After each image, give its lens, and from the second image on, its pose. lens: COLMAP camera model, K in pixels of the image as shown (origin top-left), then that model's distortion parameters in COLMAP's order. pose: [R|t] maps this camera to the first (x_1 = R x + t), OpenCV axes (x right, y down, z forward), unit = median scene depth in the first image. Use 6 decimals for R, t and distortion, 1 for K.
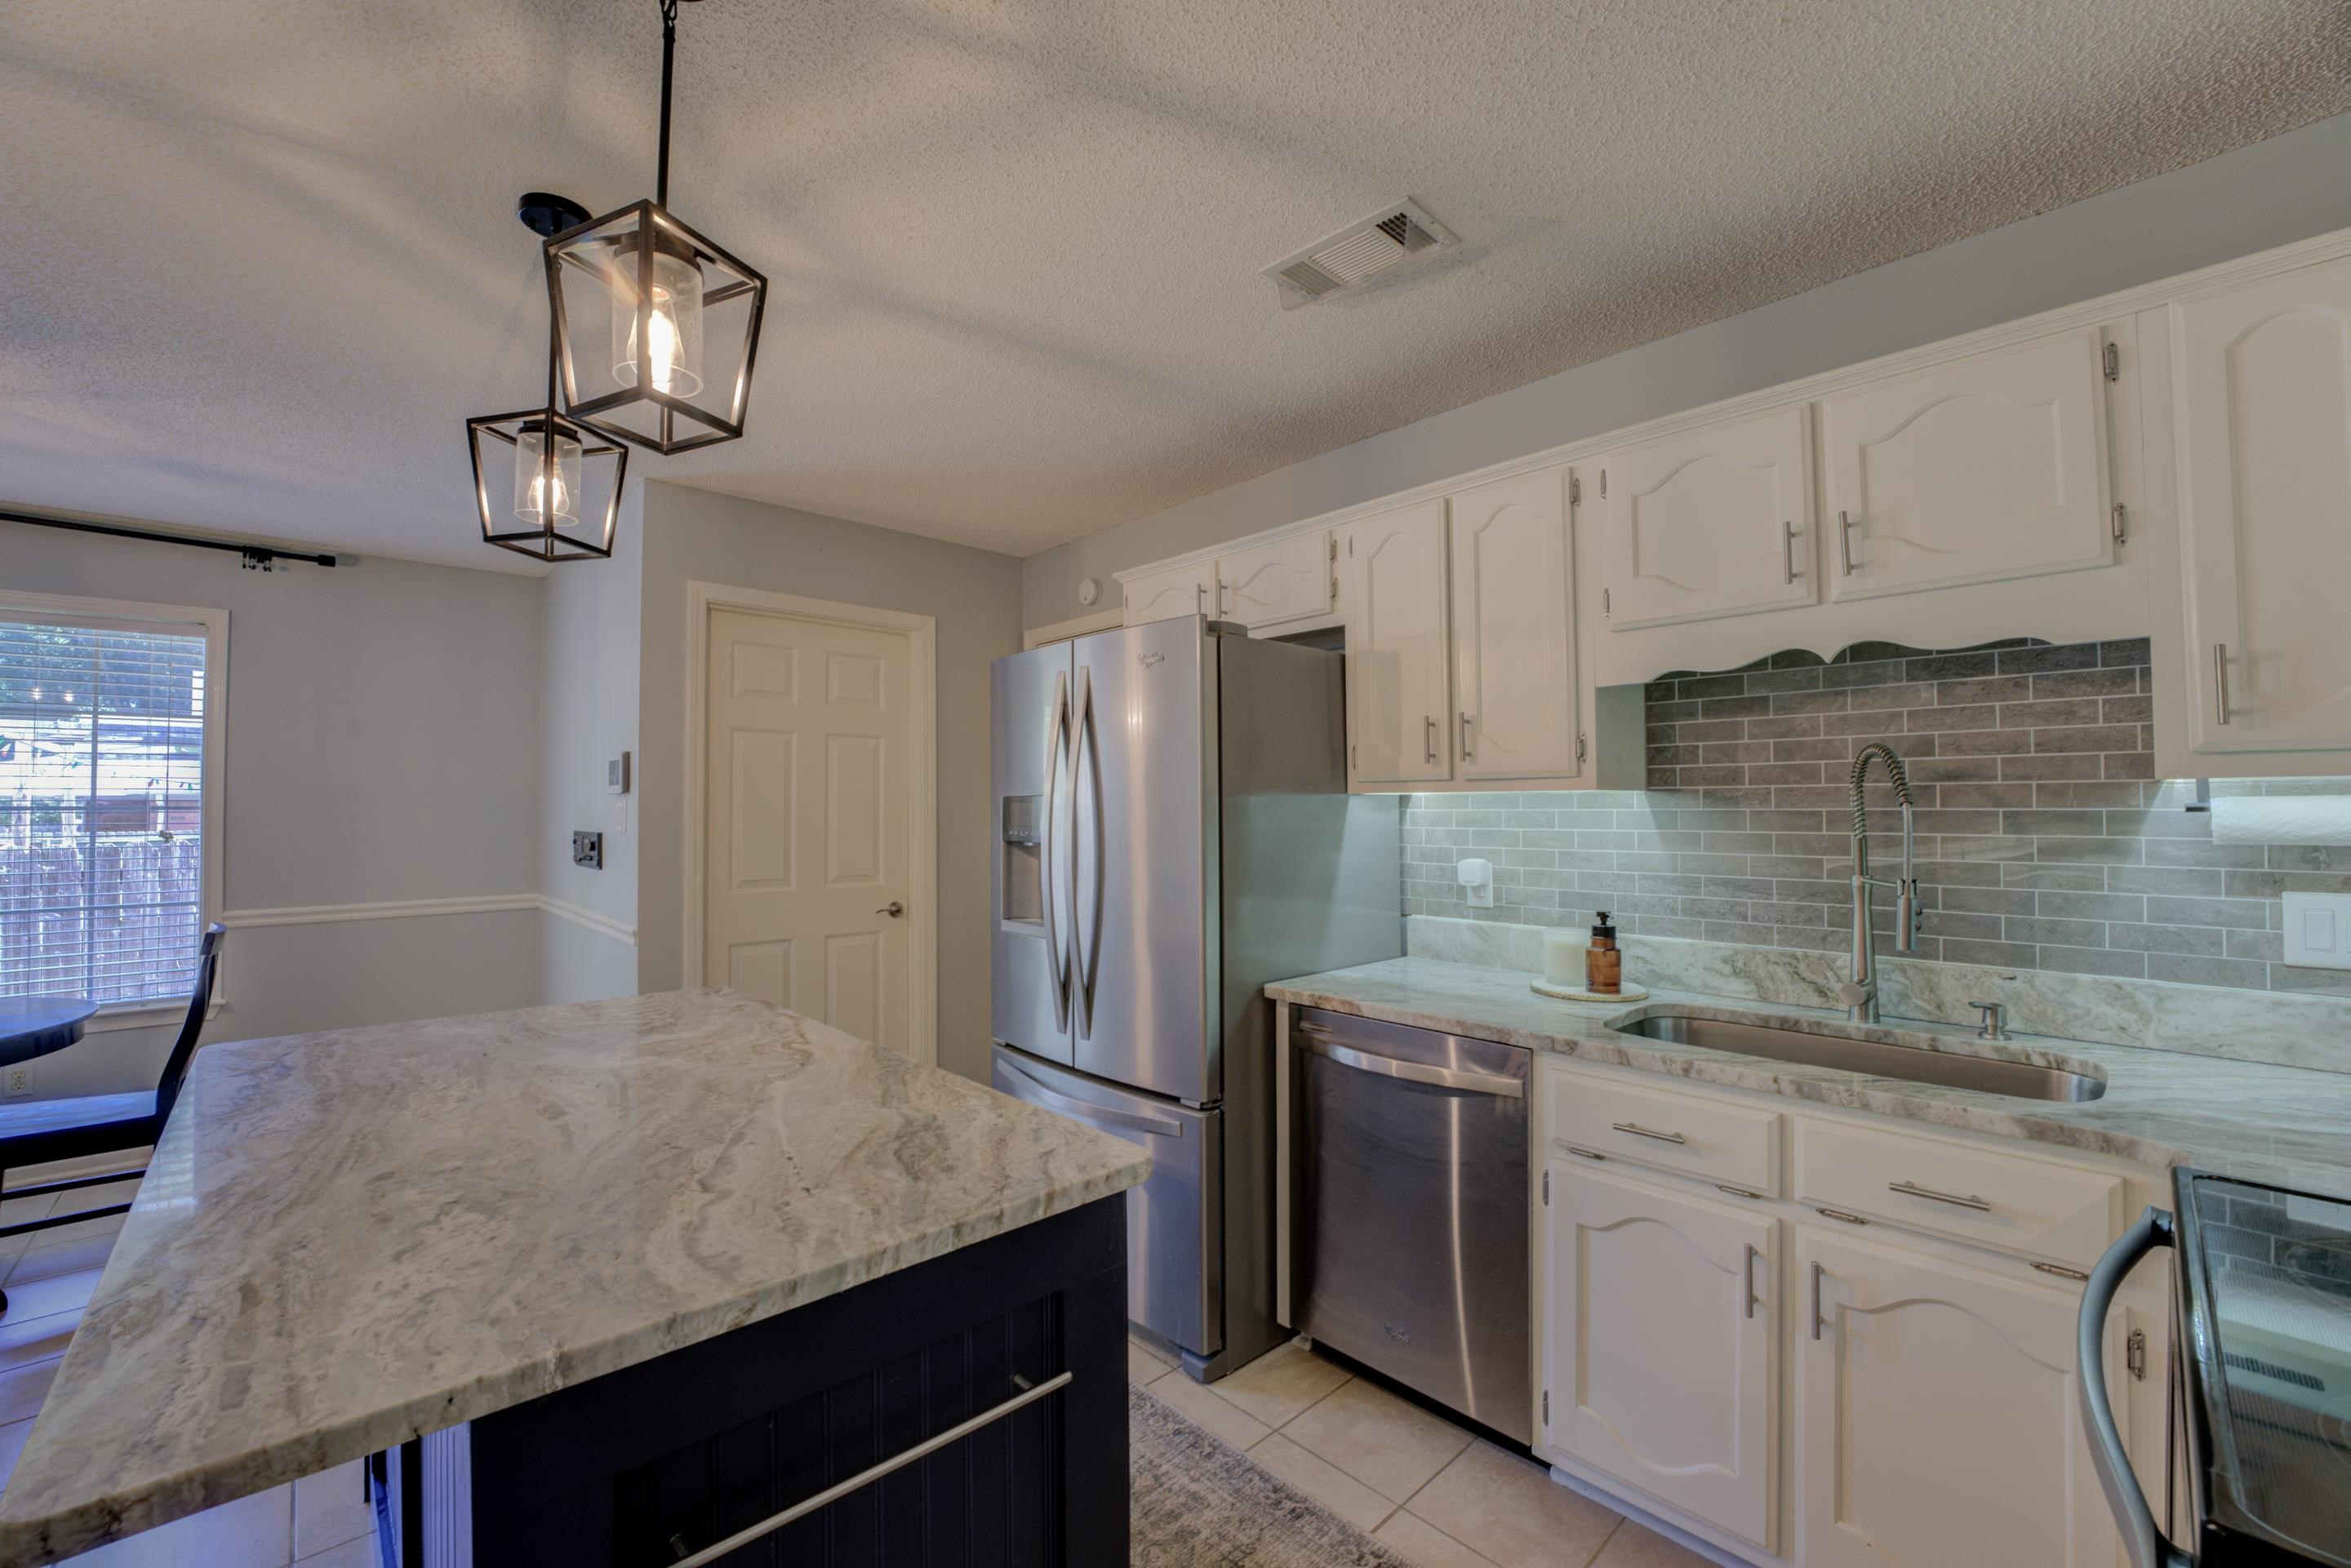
lens RADIAL K [[945.8, 0, 1172.0], [0, 945.8, 785.0], [0, 0, 1]] dist [-0.027601, 0.000644]
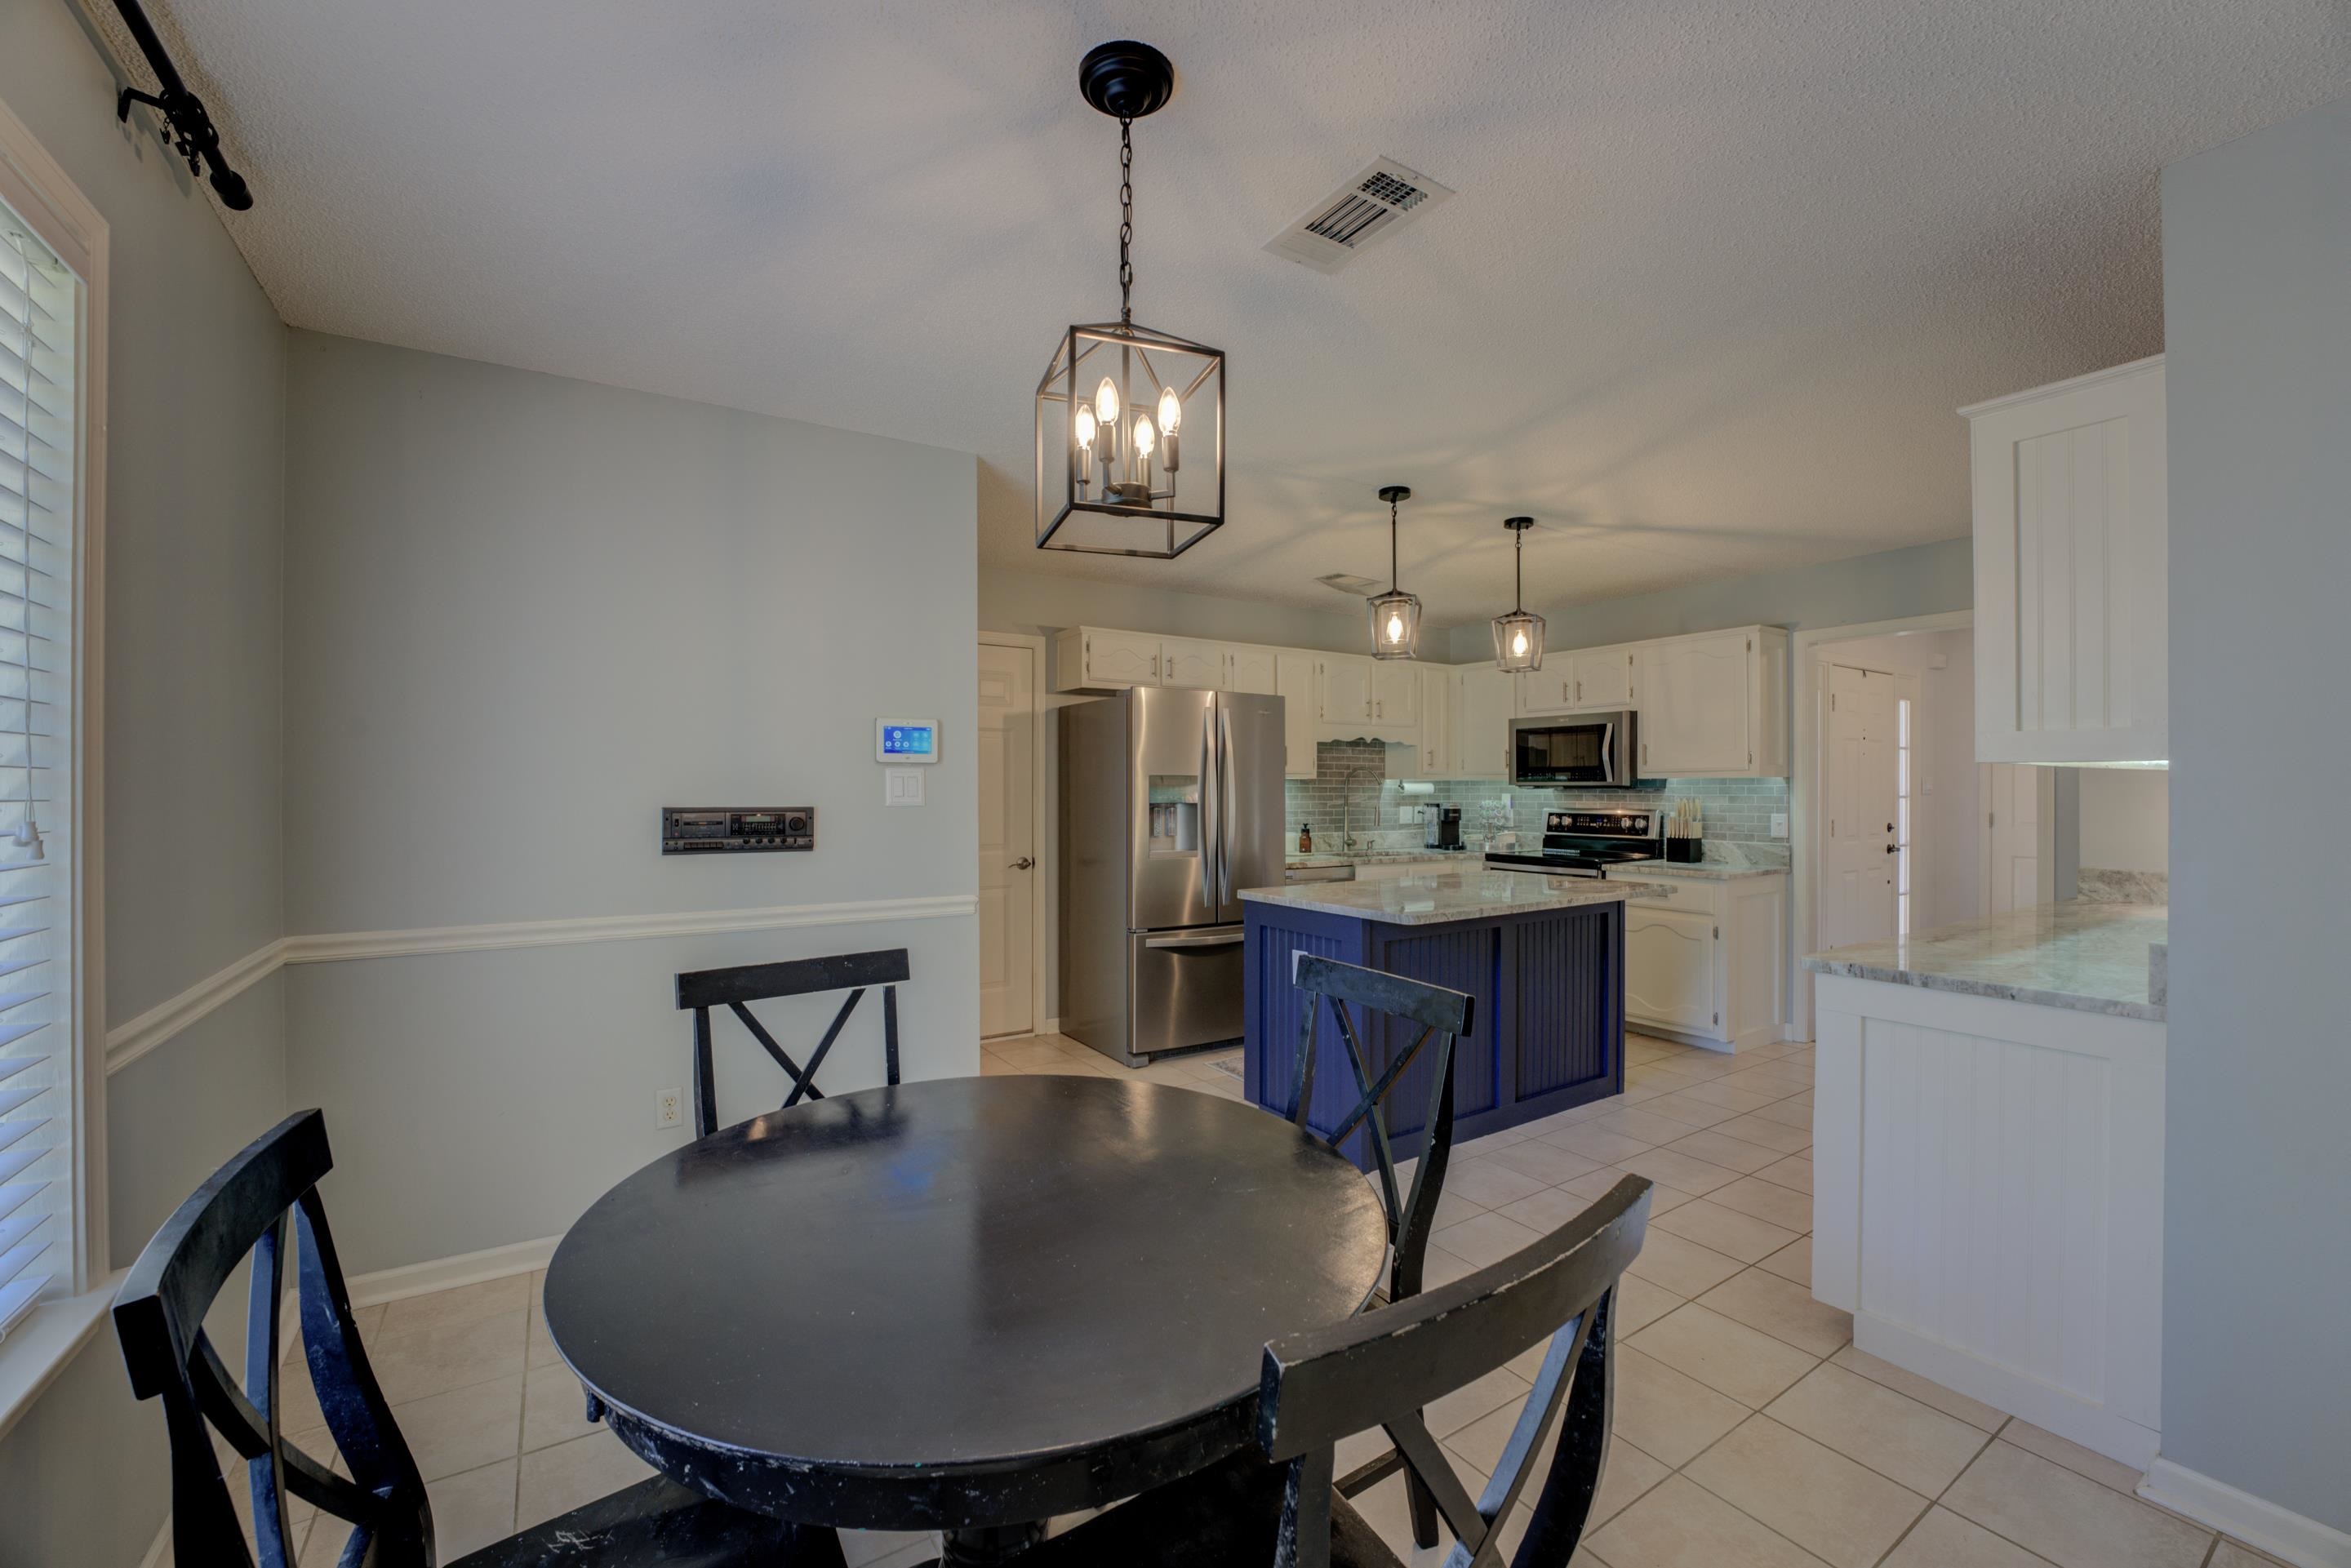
lens RADIAL K [[945.8, 0, 1172.0], [0, 945.8, 785.0], [0, 0, 1]] dist [-0.027601, 0.000644]
pose [[0.182450, 0.006459, 0.983194, -2.762665], [-0.026101, 0.999658, -0.001724, 0.047115], [-0.982869, -0.025348, 0.182556, 1.068306]]
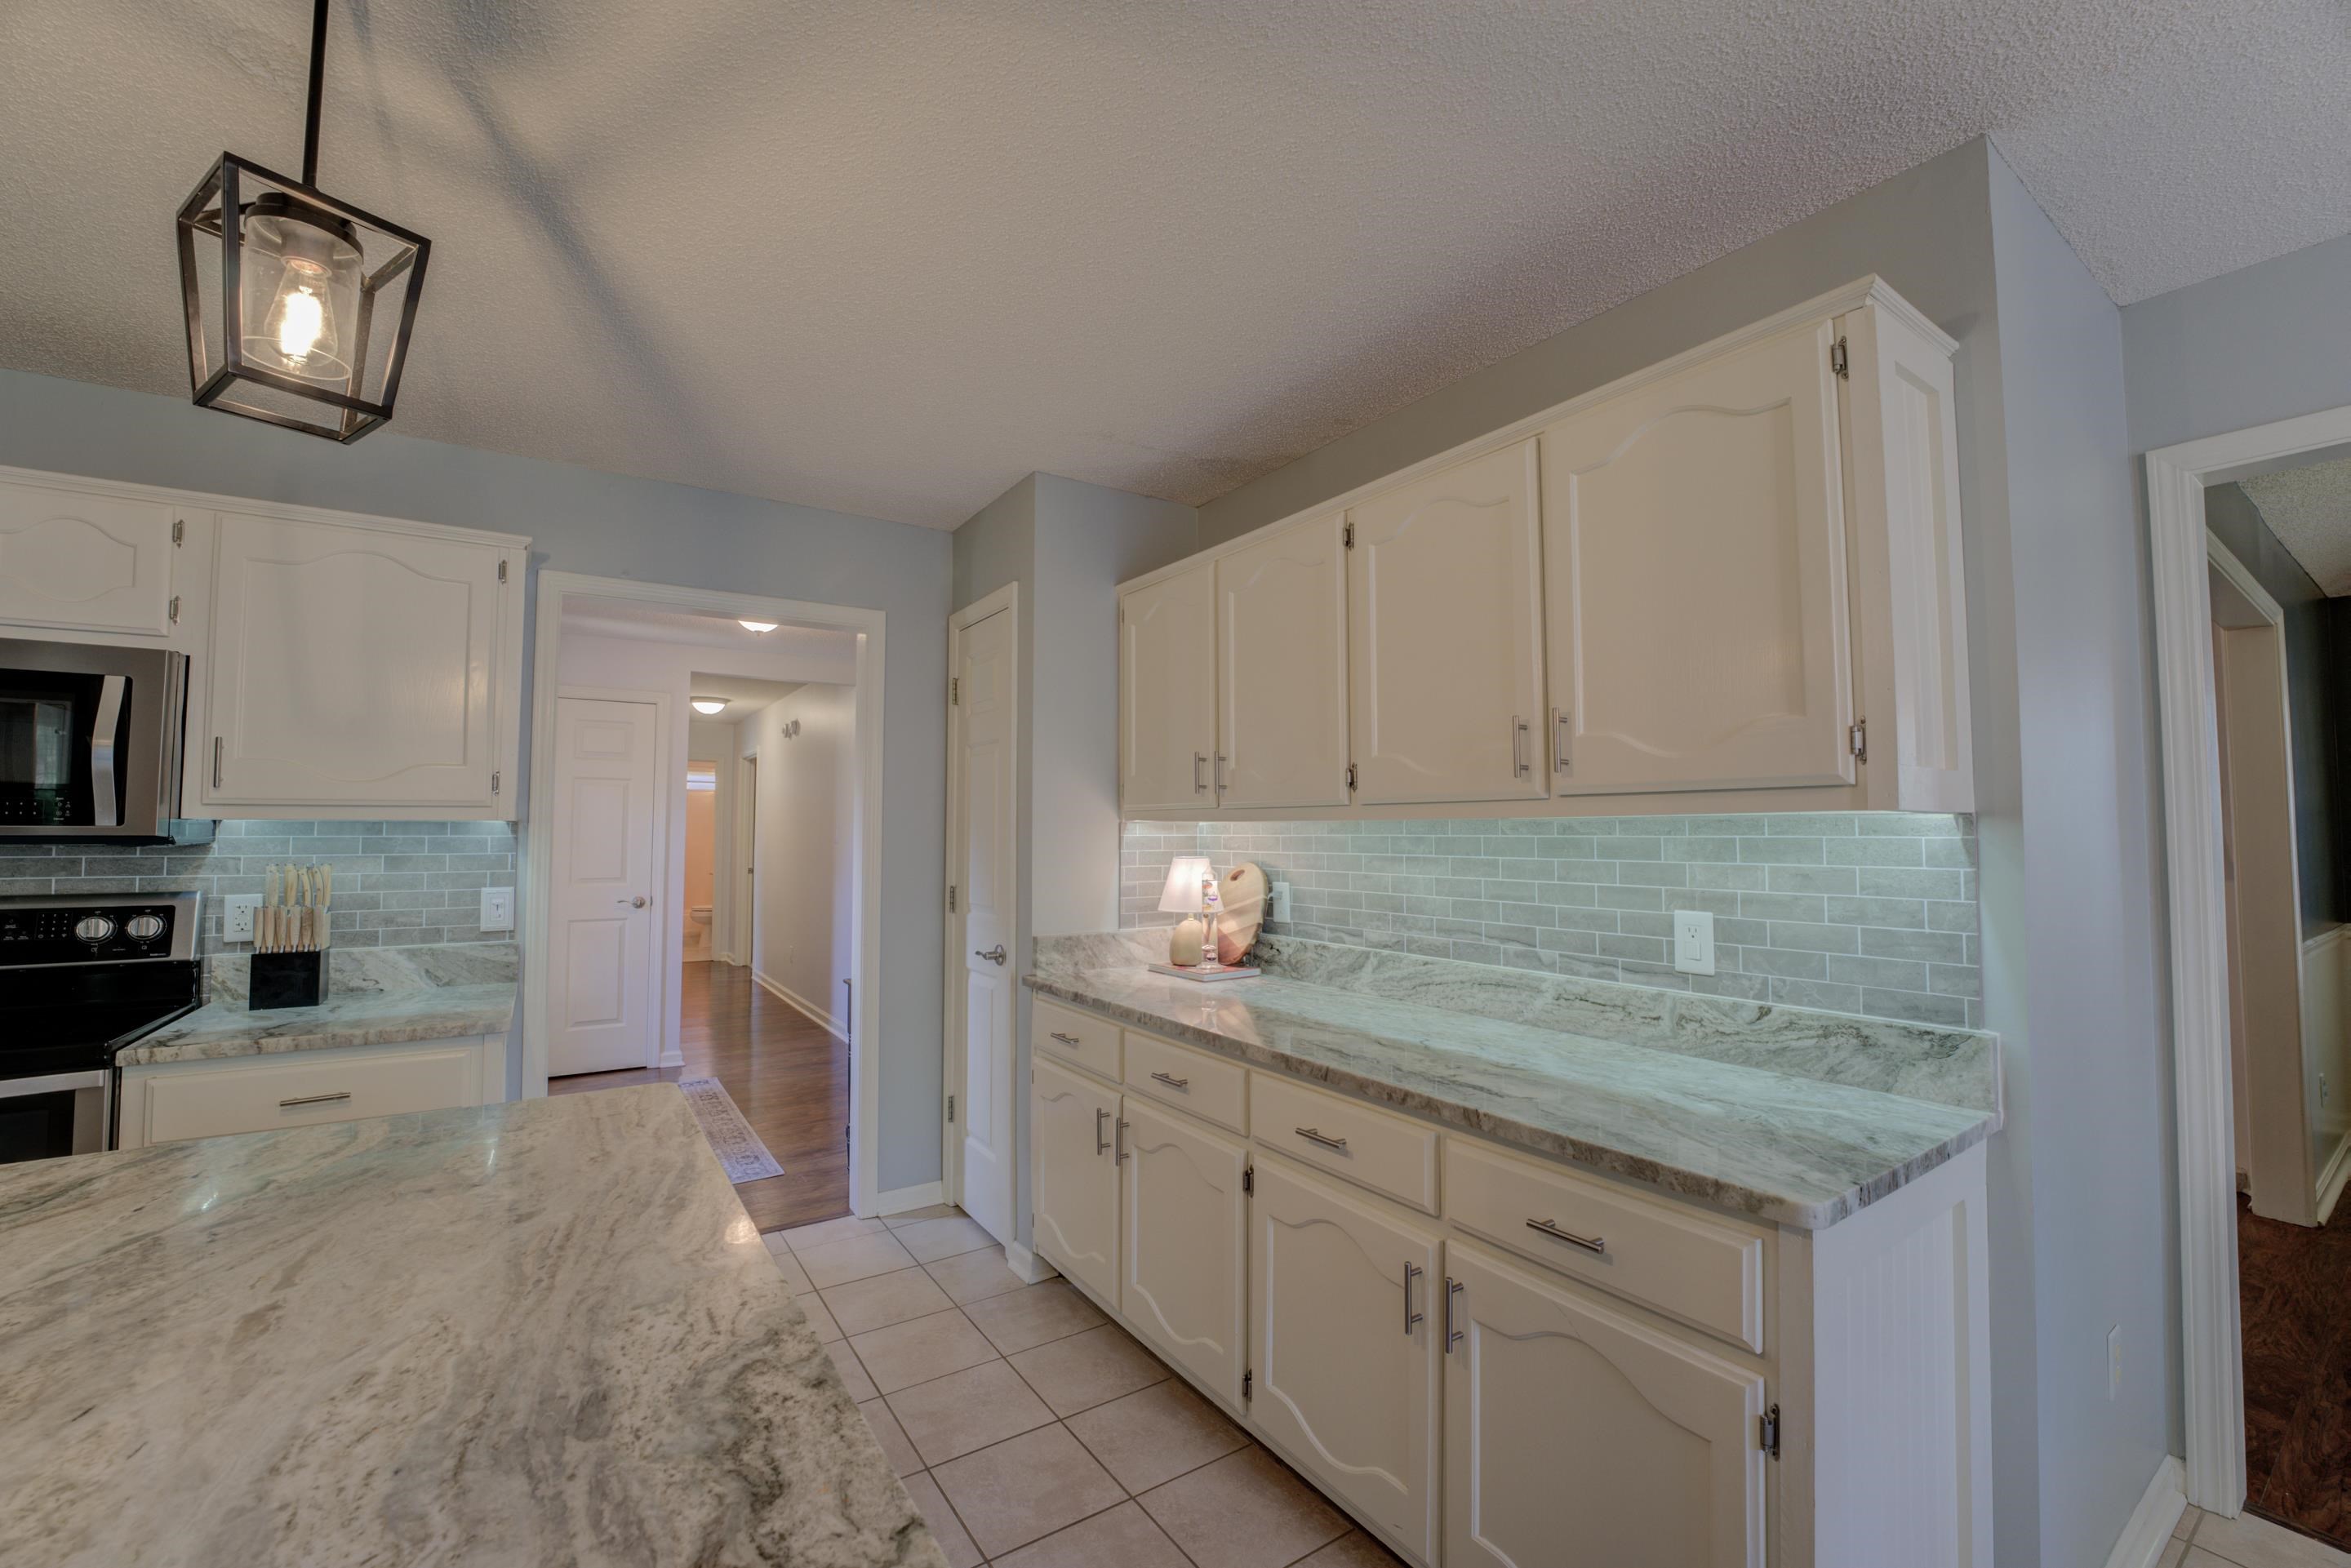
lens RADIAL K [[954.6, 0, 1155.5], [0, 954.6, 788.6], [0, 0, 1]] dist [-0.034905, 0.007306]
pose [[-0.984867, 0.013925, 0.172753, -1.012913], [0.001365, 0.997359, -0.072613, 0.032674], [-0.173308, -0.071278, -0.982285, 1.134782]]
